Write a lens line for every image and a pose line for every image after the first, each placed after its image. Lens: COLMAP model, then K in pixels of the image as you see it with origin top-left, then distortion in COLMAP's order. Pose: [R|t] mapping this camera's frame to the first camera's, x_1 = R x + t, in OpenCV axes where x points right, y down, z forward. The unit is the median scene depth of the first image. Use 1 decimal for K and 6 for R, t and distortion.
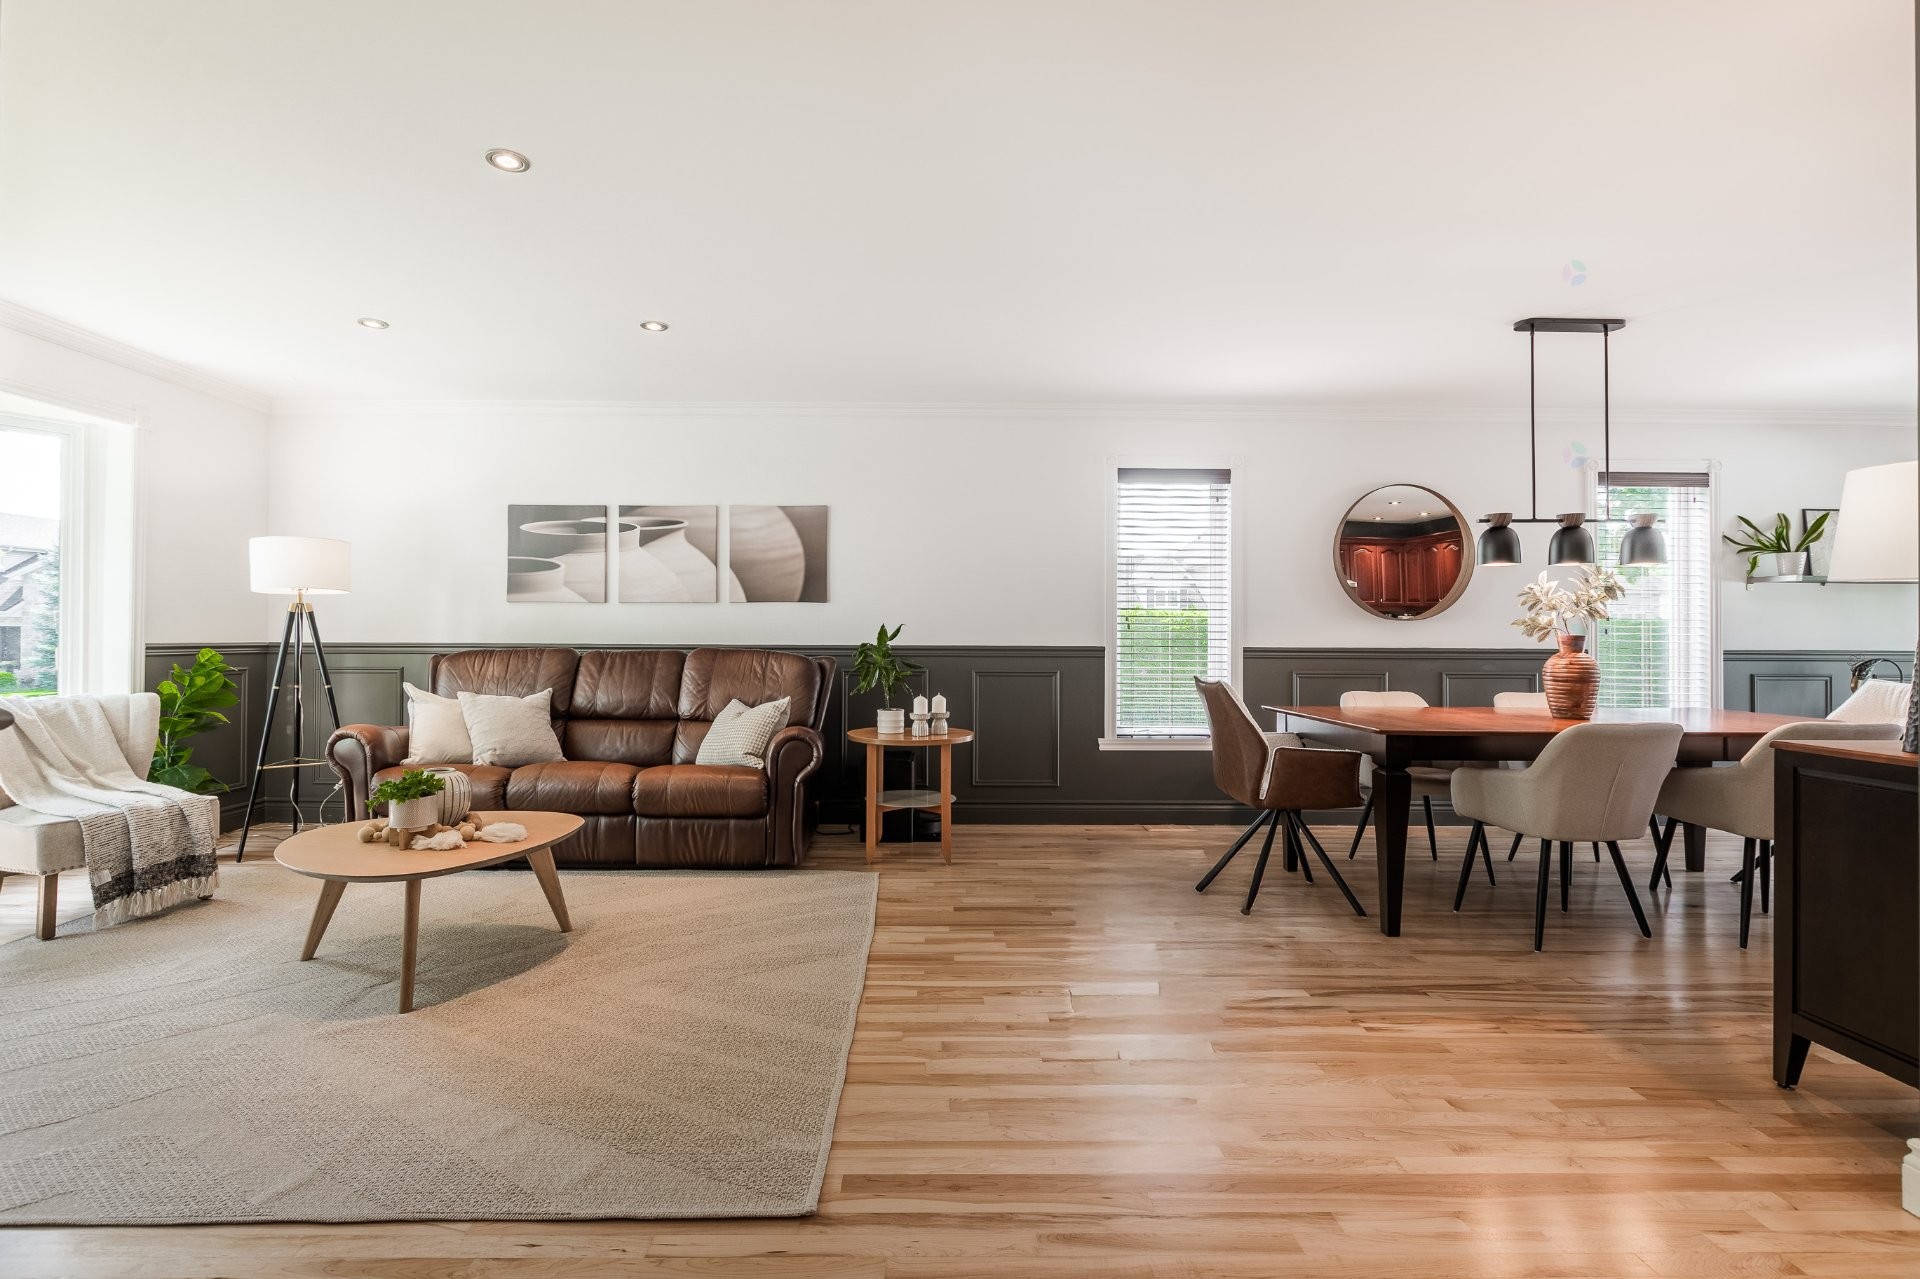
lens RADIAL K [[839.3, 0, 955.1], [0, 839.3, 636.8], [0, 0, 1]] dist [-0.003867, 0.000088]
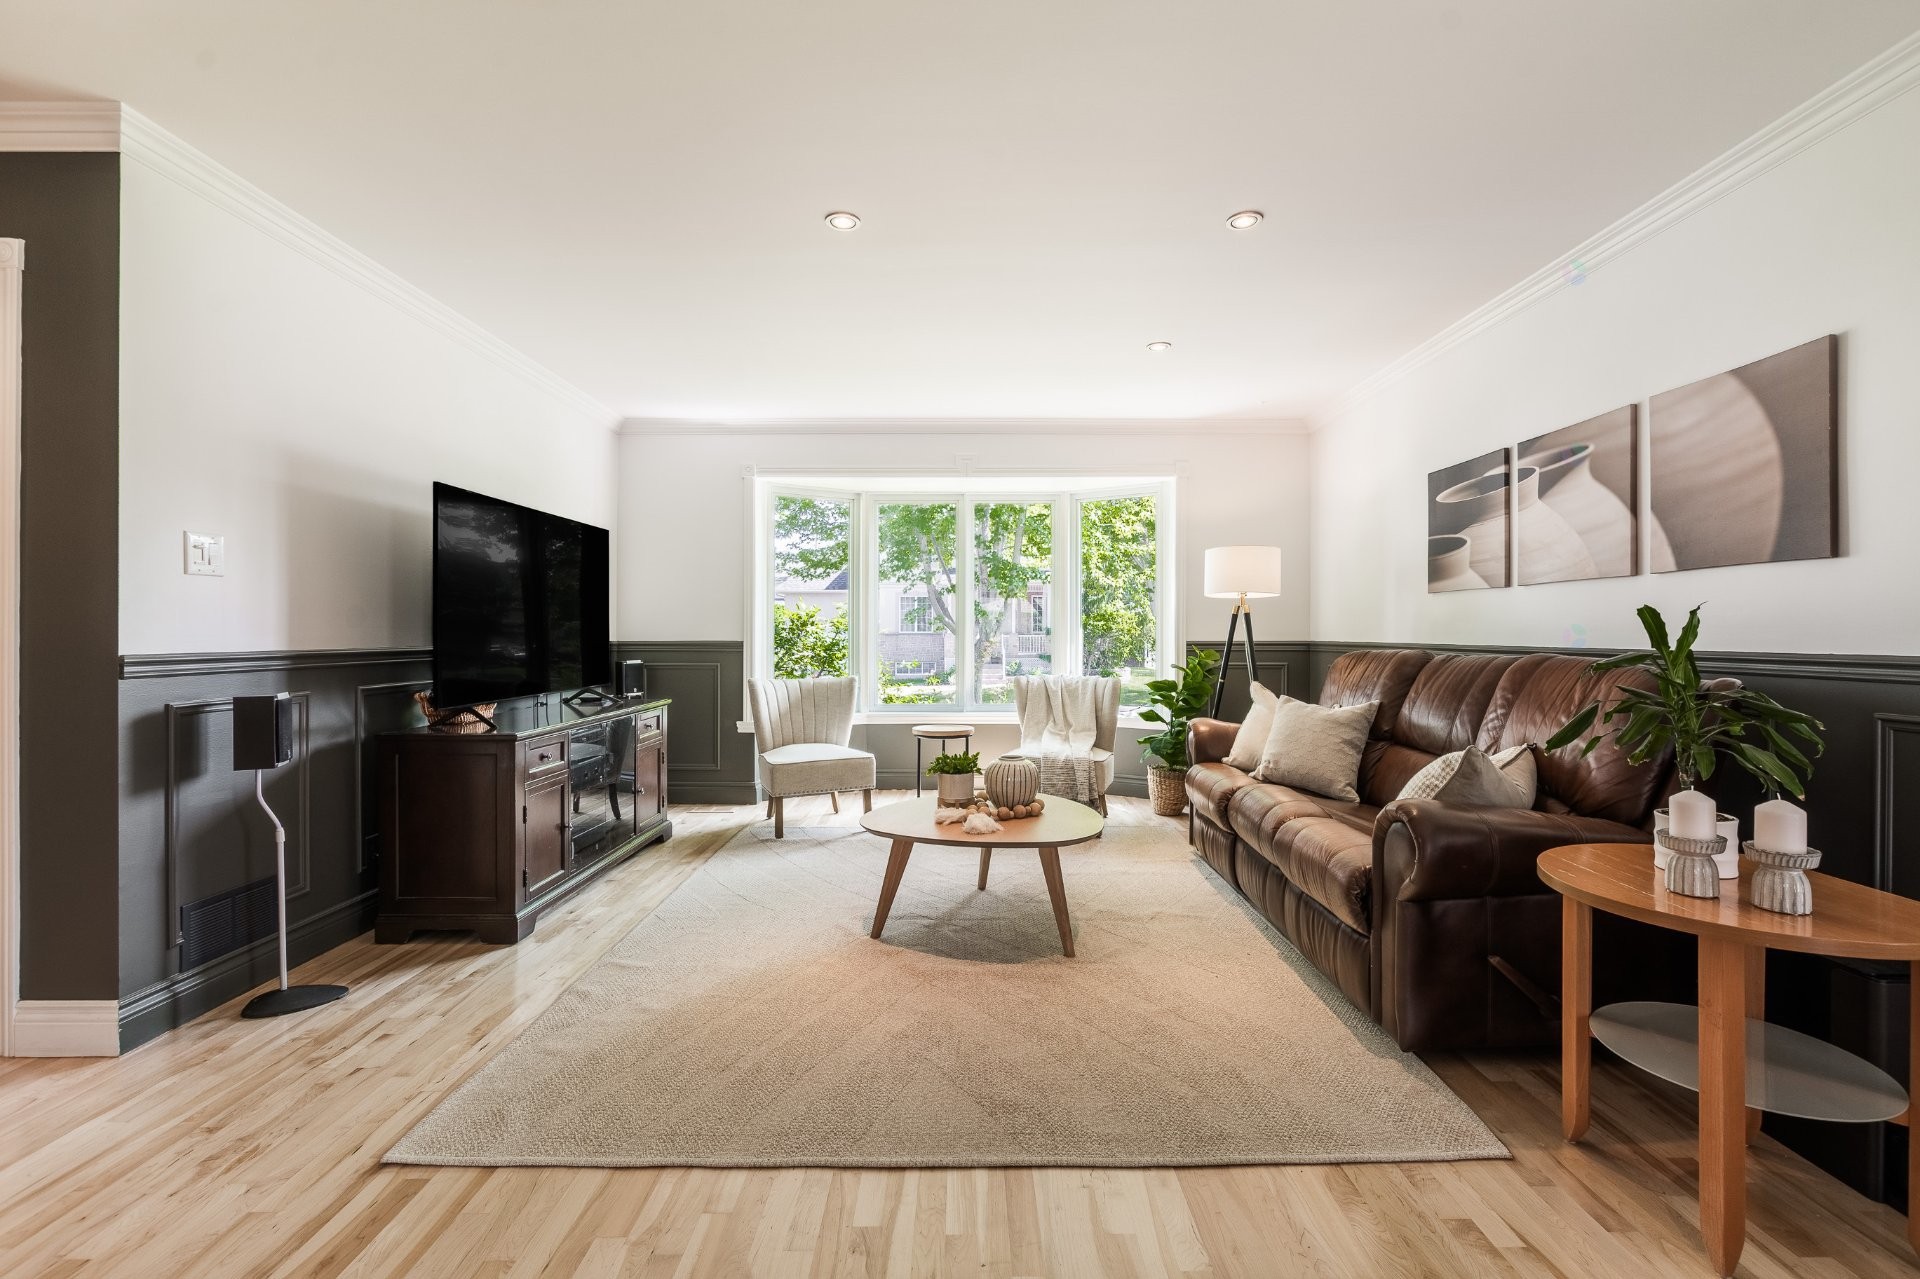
lens RADIAL K [[839.3, 0, 957.3], [0, 839.3, 633.8], [0, 0, 1]] dist [-0.003867, 0.000088]
pose [[-0.016670, -0.001491, -0.999860, 0.288243], [0.002321, 0.999996, -0.001530, -0.001626], [0.999858, -0.002347, -0.016666, 0.554968]]
